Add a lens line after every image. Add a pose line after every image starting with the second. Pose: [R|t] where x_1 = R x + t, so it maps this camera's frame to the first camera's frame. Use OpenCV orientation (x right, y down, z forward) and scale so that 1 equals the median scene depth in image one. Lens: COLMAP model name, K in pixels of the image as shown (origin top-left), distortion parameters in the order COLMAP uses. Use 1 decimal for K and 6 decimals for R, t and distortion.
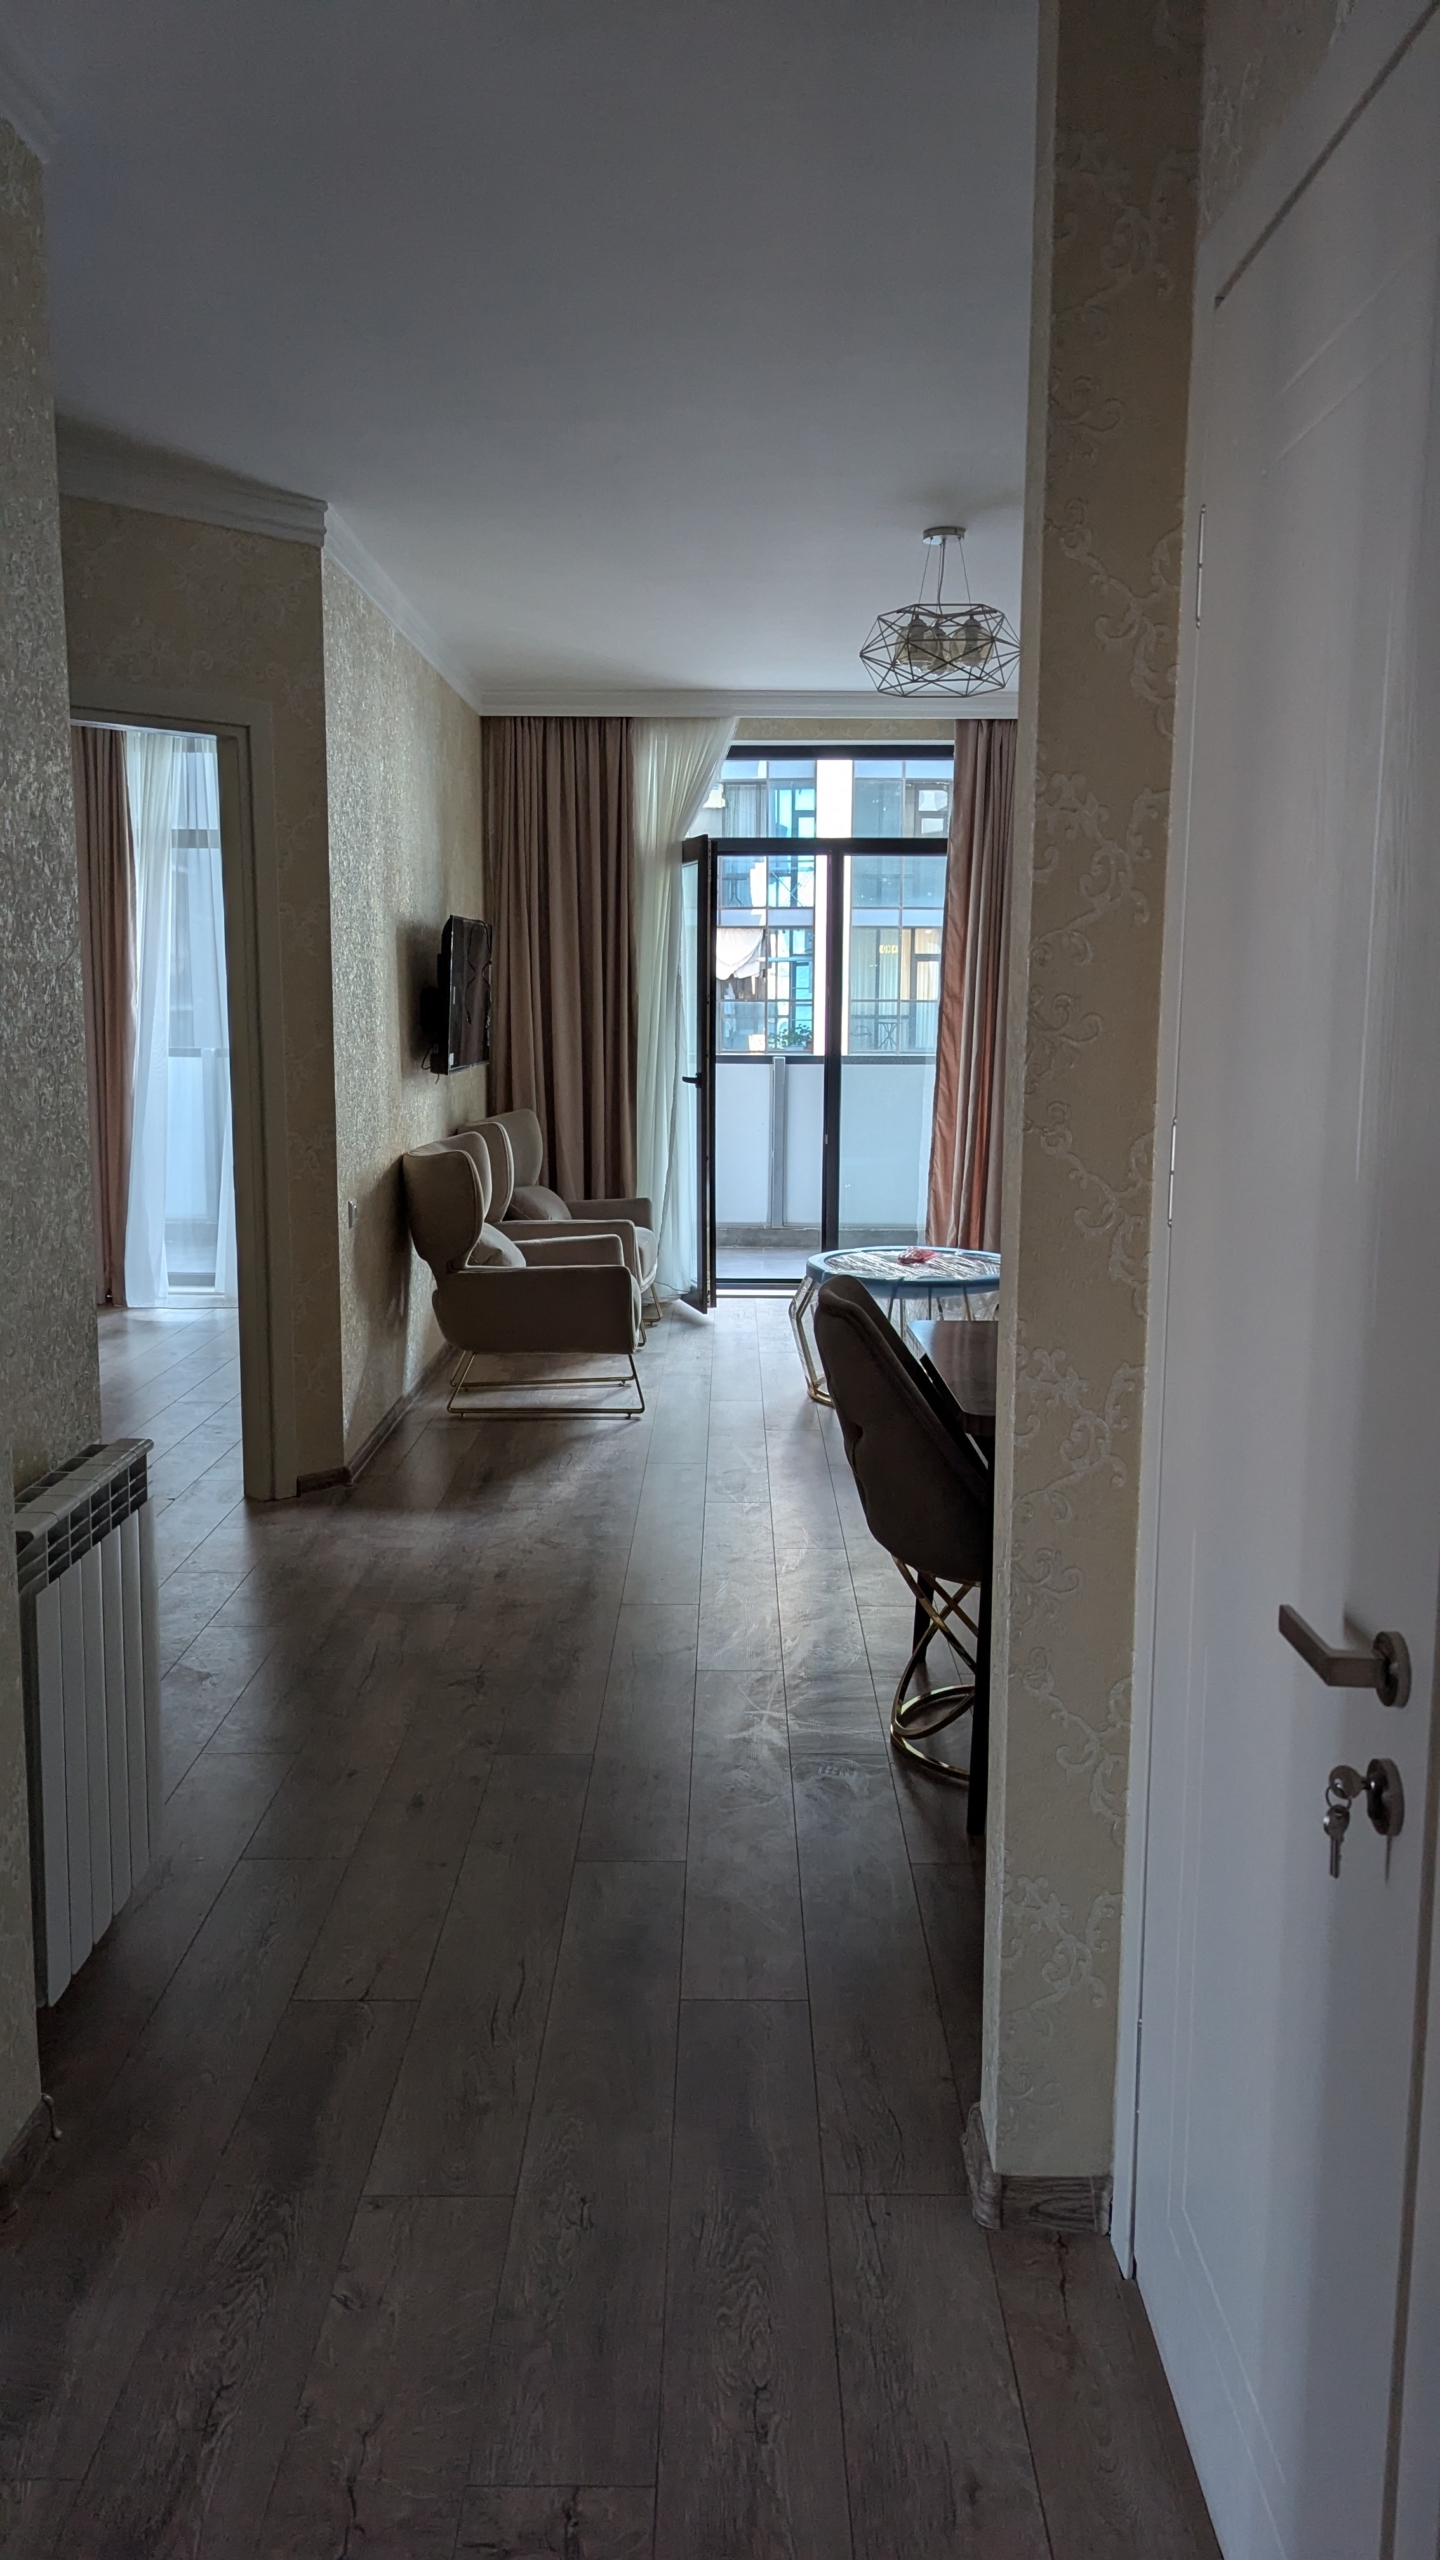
lens RADIAL K [[1771.2, 0, 734.2], [0, 1771.2, 1246.5], [0, 0, 1]] dist [0.064497, -0.082306]
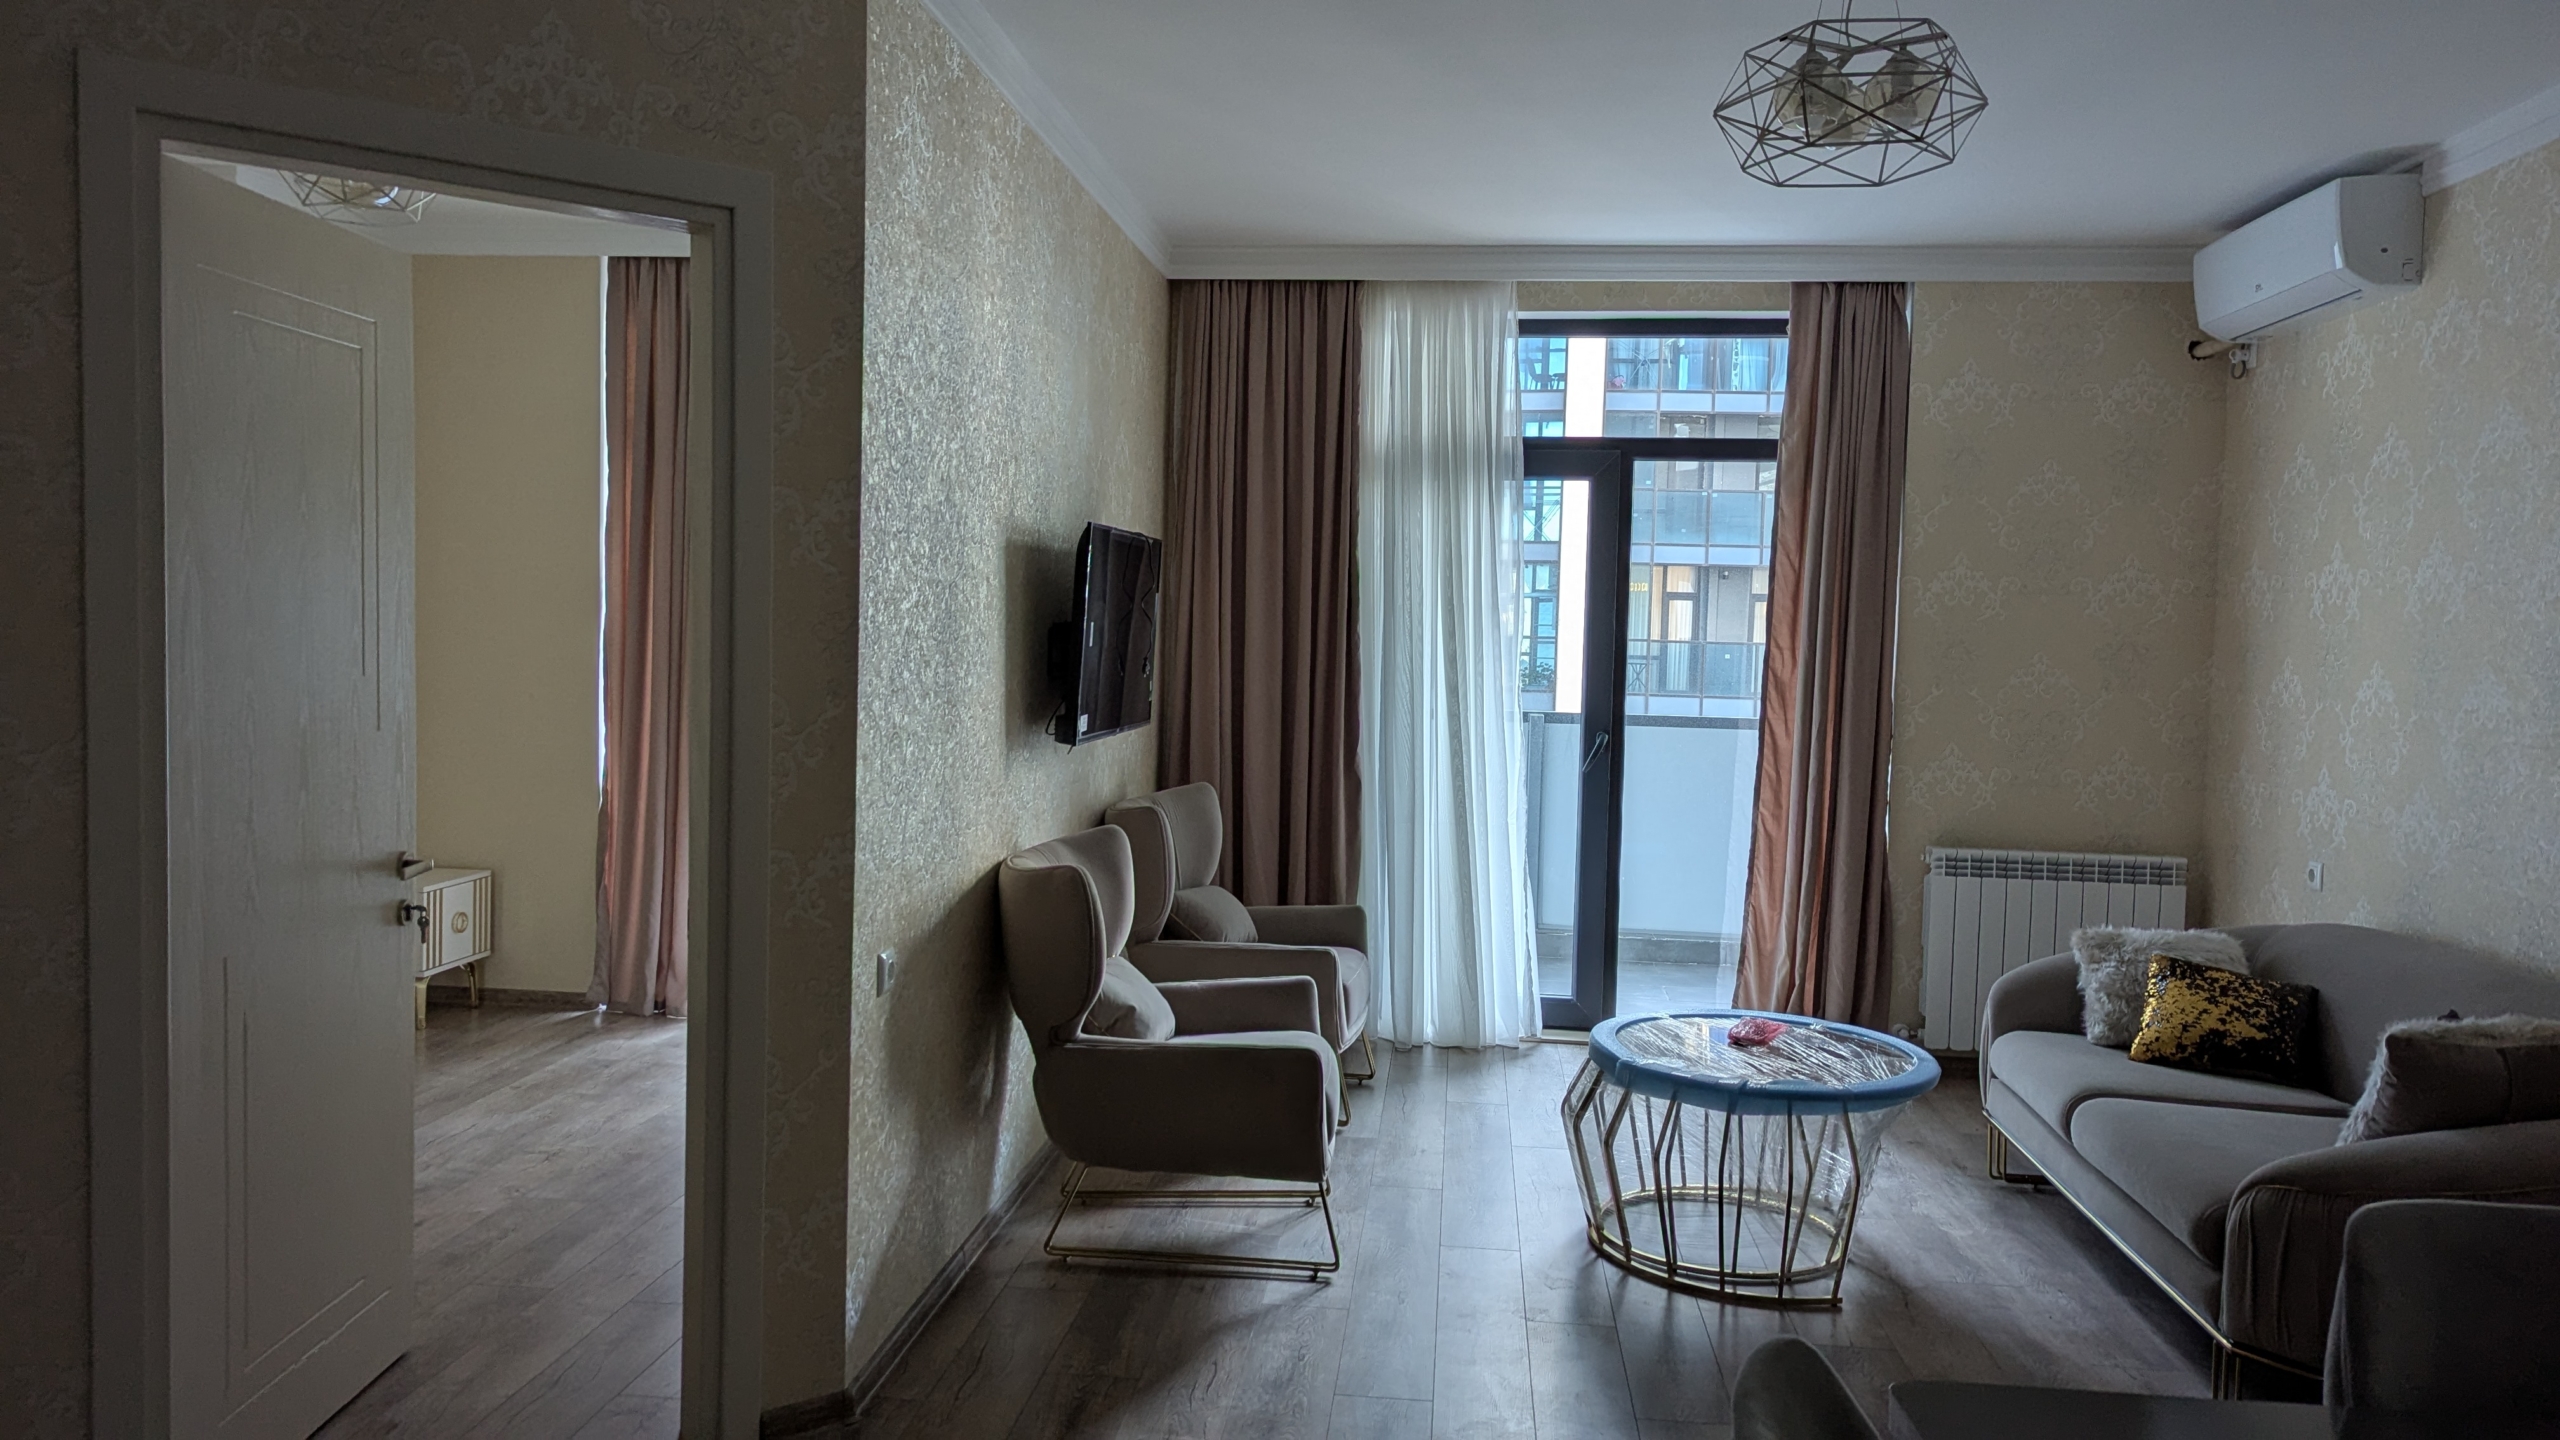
lens RADIAL K [[1771.2, 0, 1280.0], [0, 1771.2, 720.0], [0, 0, 1]] dist [0.064497, -0.082306]
pose [[0.994052, 0.026197, -0.105706, -0.006350], [-0.035481, 0.995582, -0.086932, -0.041255], [0.102961, 0.090166, 0.990590, 0.264706]]
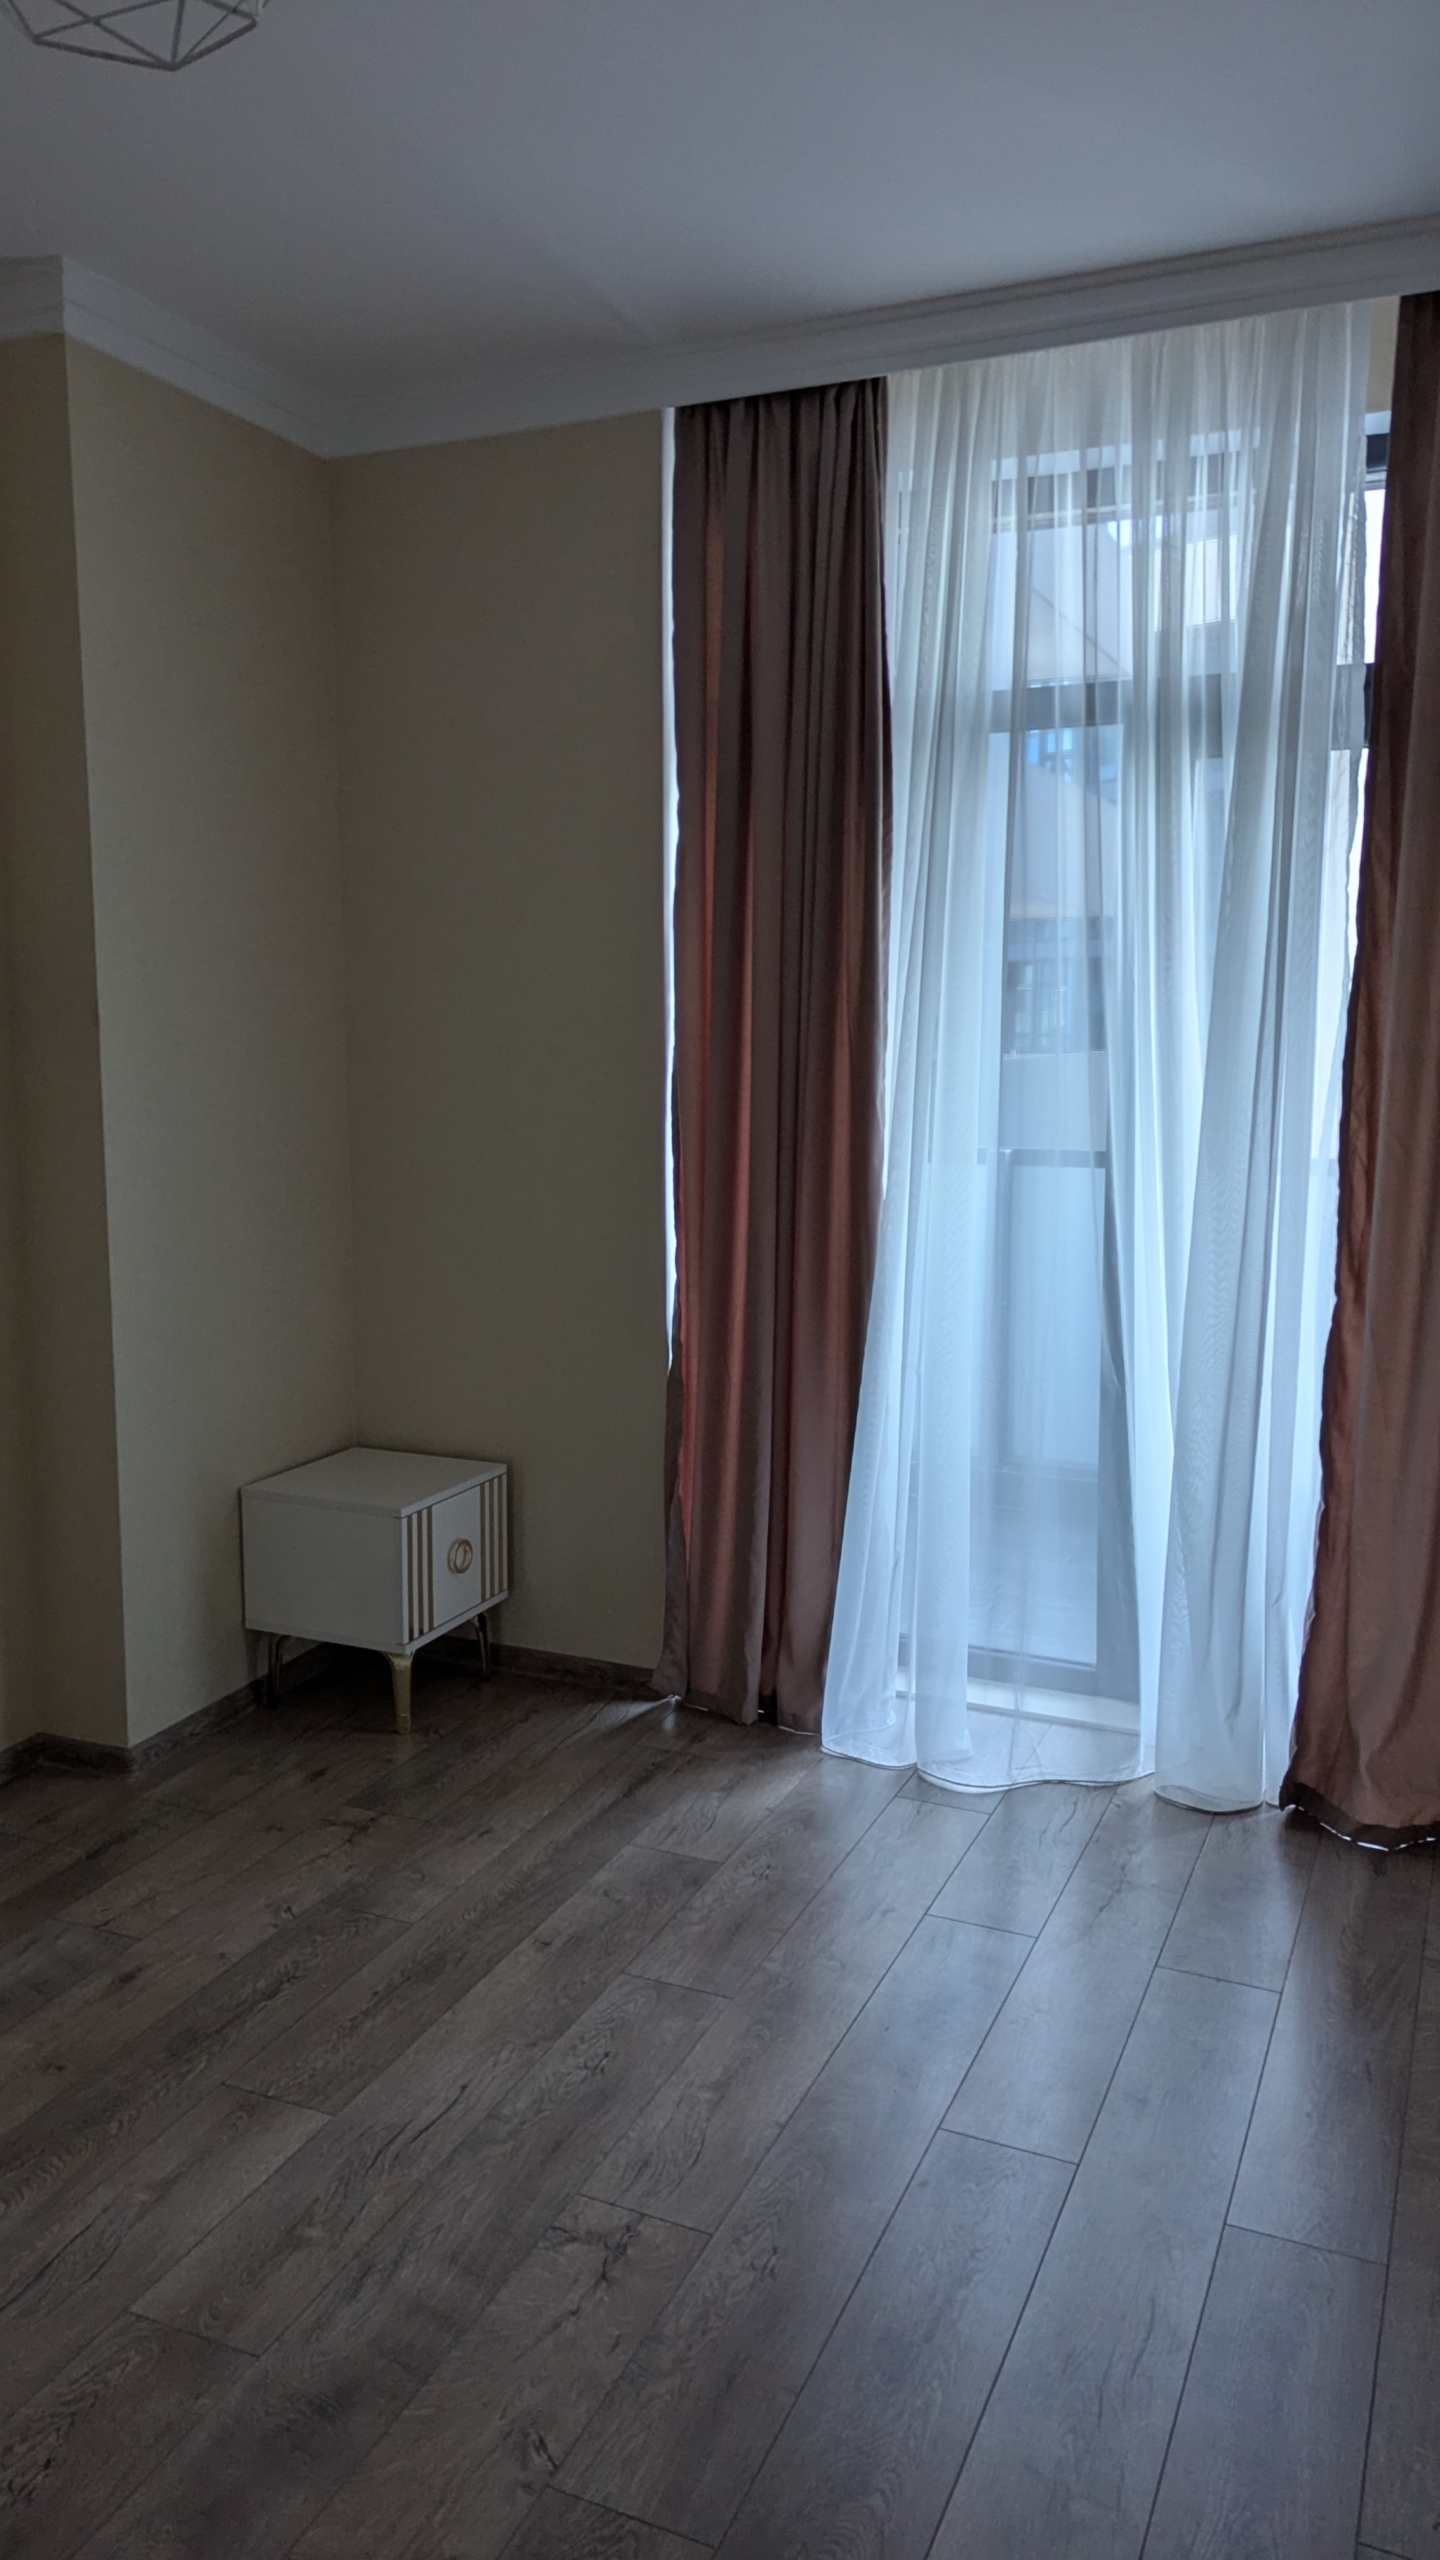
lens RADIAL K [[1771.2, 0, 734.2], [0, 1771.2, 1246.5], [0, 0, 1]] dist [0.064497, -0.082306]
pose [[0.916901, 0.041998, -0.396899, -0.101764], [-0.051401, 0.998592, -0.013079, -0.066019], [0.395791, 0.032393, 0.917769, 0.438744]]
